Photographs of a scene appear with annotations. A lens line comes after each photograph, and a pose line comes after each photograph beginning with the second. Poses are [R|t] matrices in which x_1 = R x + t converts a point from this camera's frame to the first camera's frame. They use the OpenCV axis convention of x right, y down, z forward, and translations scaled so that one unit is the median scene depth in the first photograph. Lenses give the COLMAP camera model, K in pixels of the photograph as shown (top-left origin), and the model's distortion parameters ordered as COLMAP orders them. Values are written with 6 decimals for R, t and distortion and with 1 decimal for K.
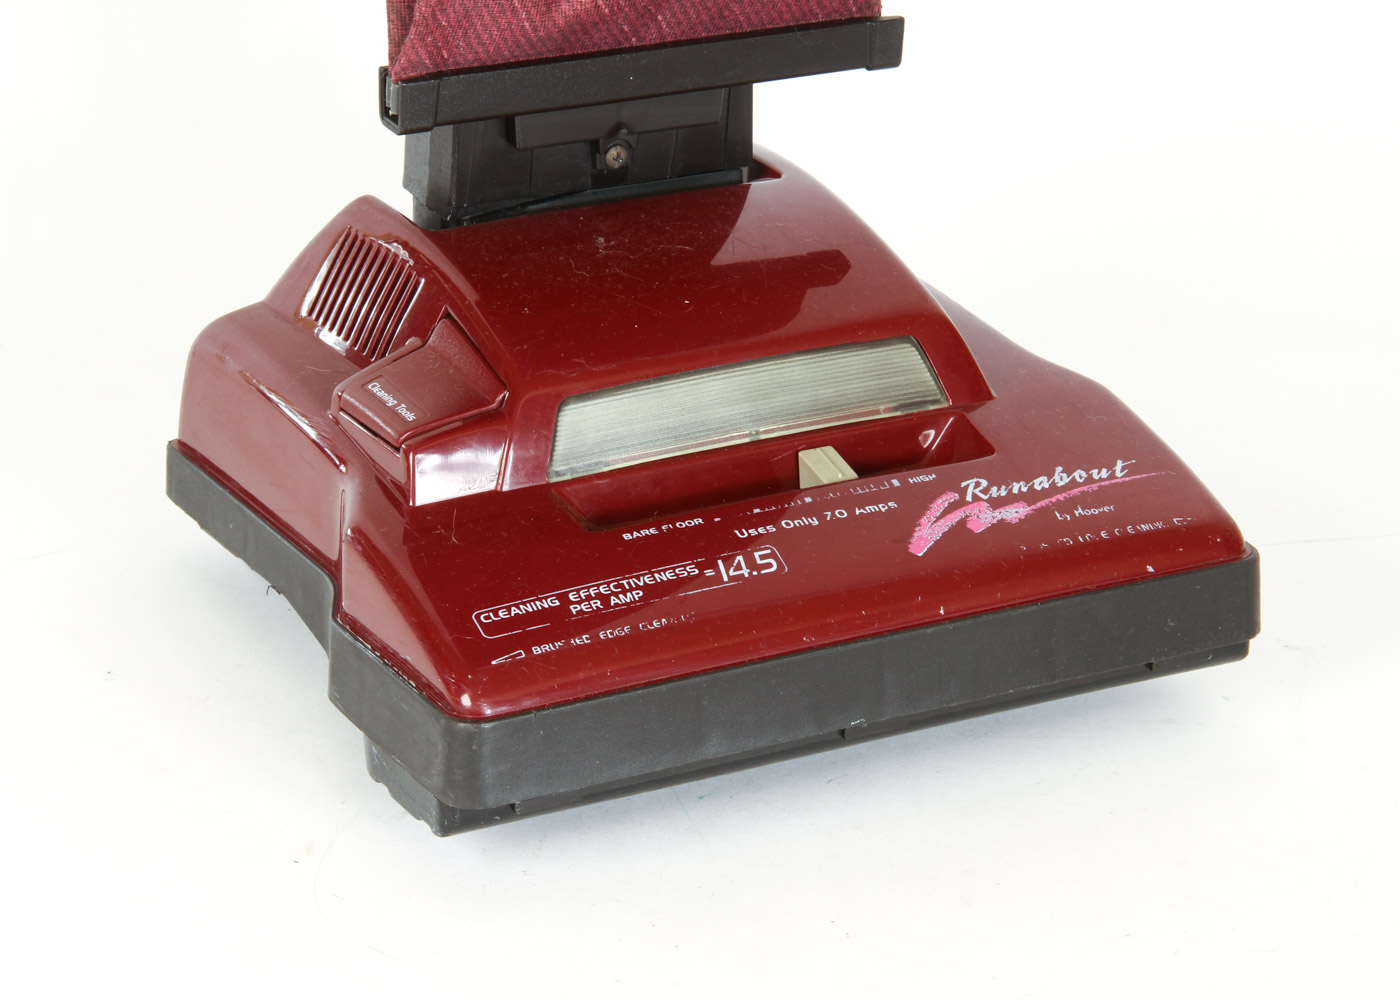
lens RADIAL K [[5200.6, 0, 757.2], [0, 5200.6, 500.4], [0, 0, 1]] dist [1.014064, 0.383418]
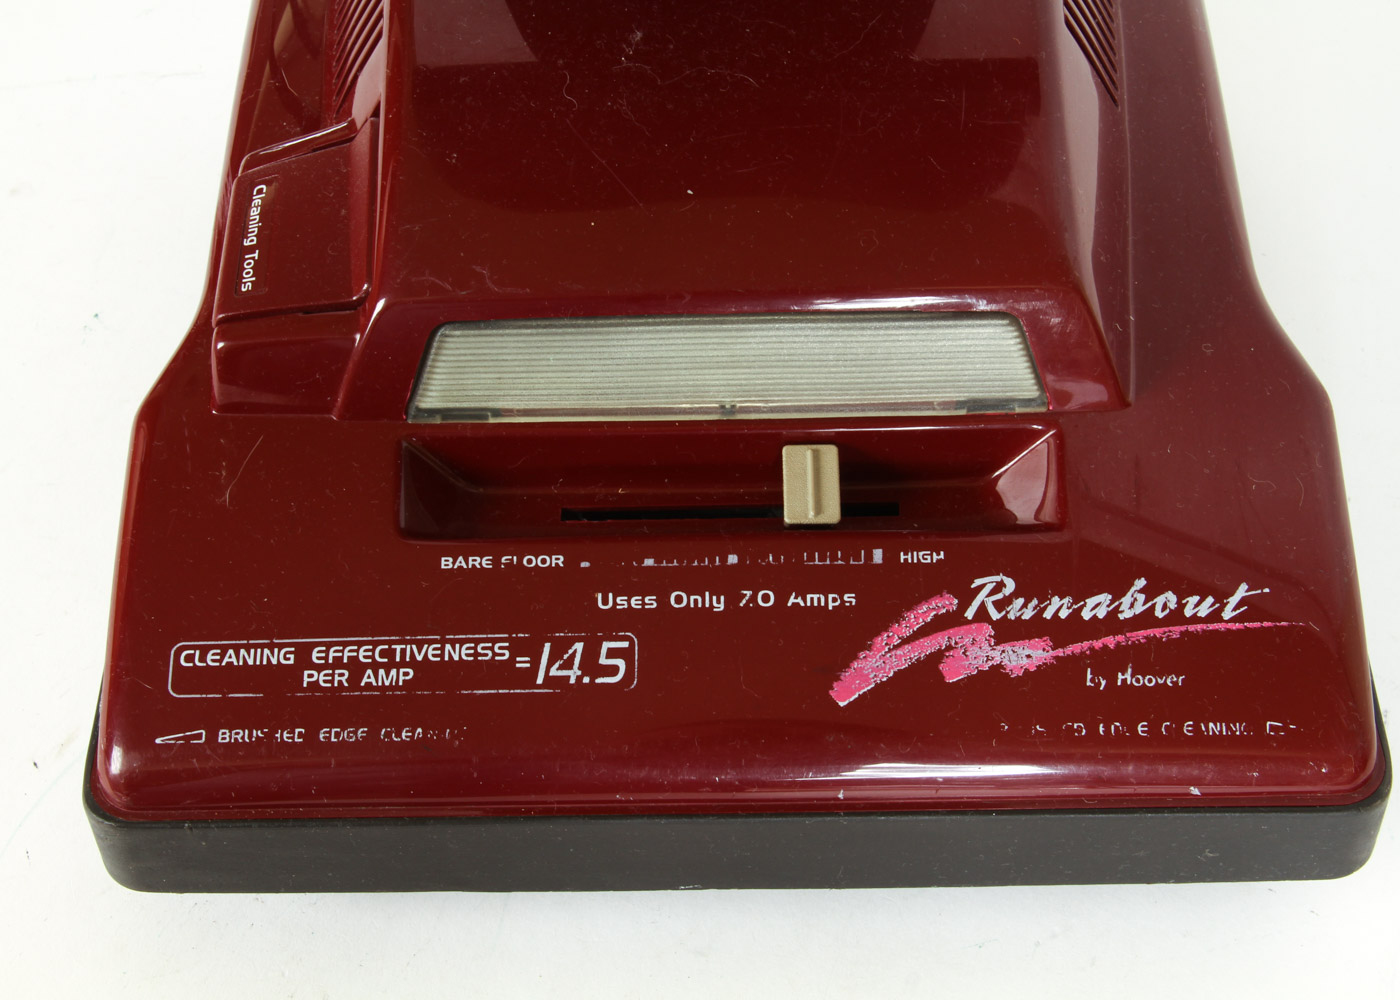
lens RADIAL K [[2445.7, 0, 700.0], [0, 2445.7, 500.0], [0, 0, 1]] dist [0.119688, 0.045008]
pose [[0.877552, 0.365604, -0.310220, 0.105165], [-0.142404, 0.816527, 0.559468, -0.190258], [0.457847, -0.446785, 0.768609, 0.747347]]
